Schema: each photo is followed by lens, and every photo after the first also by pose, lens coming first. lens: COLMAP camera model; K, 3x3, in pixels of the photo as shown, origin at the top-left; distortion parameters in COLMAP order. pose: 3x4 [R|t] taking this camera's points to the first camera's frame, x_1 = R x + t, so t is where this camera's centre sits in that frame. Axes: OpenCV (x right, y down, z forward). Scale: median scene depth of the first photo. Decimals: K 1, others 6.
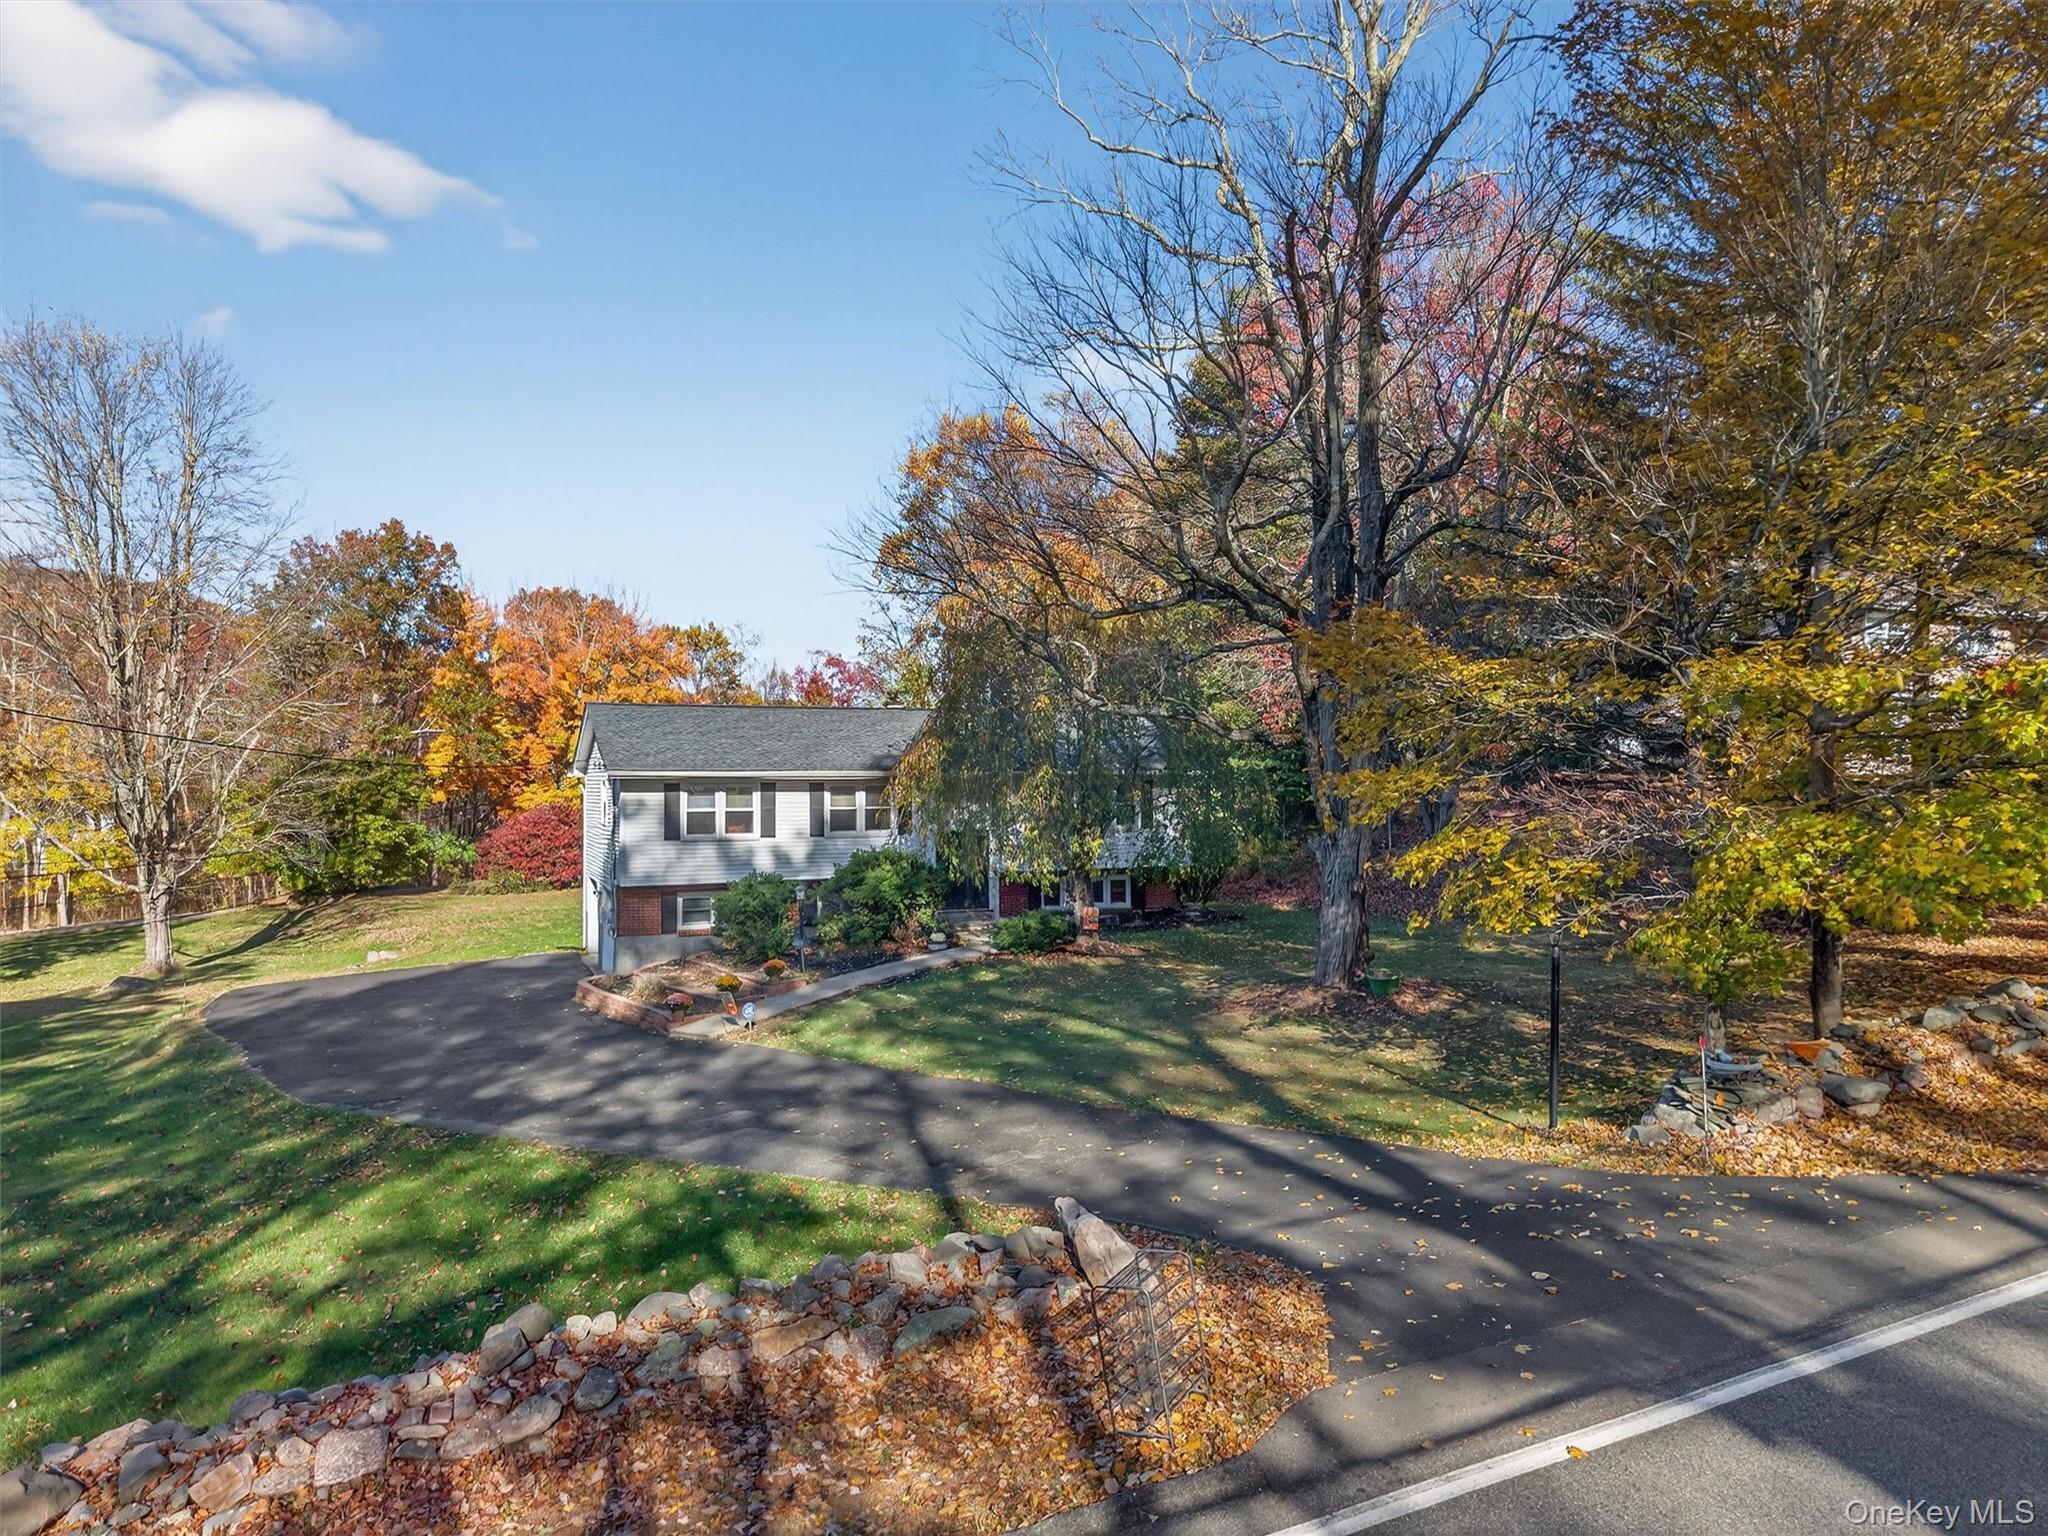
lens RADIAL K [[1344.0, 0, 1024.0], [0, 1344.0, 768.0], [0, 0, 1]] dist [0.084490, -0.091056]
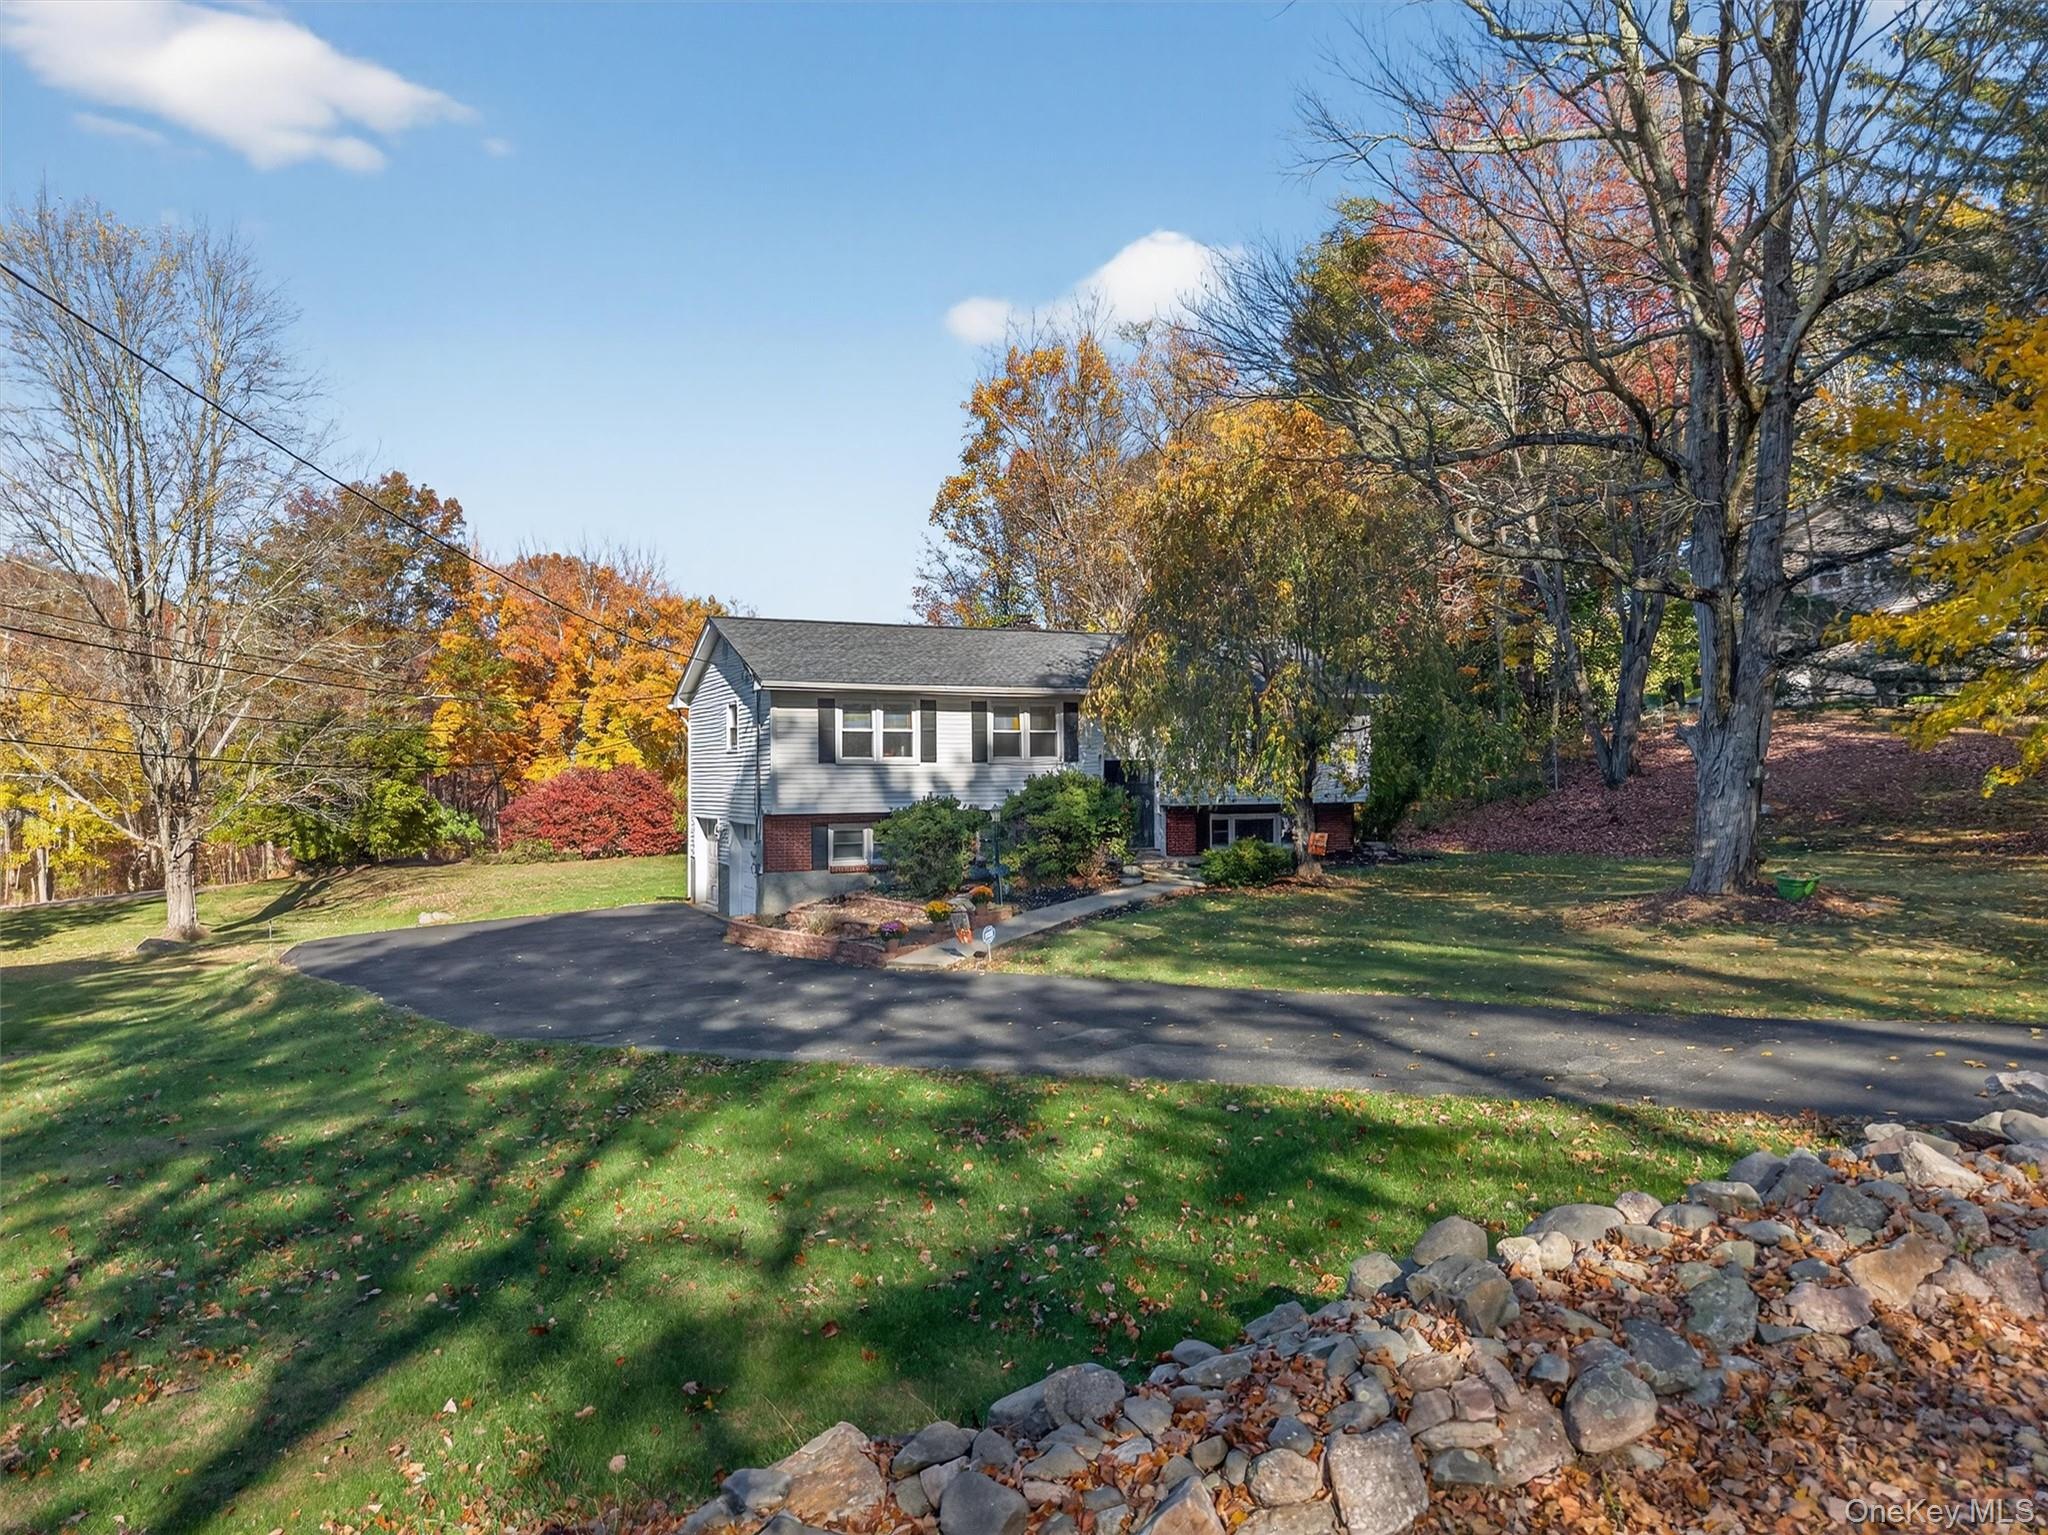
lens RADIAL K [[1344.0, 0, 1024.0], [0, 1344.0, 767.5], [0, 0, 1]] dist [0.084490, -0.091056]
pose [[0.999455, -0.001975, 0.032954, -0.111700], [0.001935, 0.999997, 0.001225, 0.038739], [-0.032956, -0.001160, 0.999456, 0.082080]]
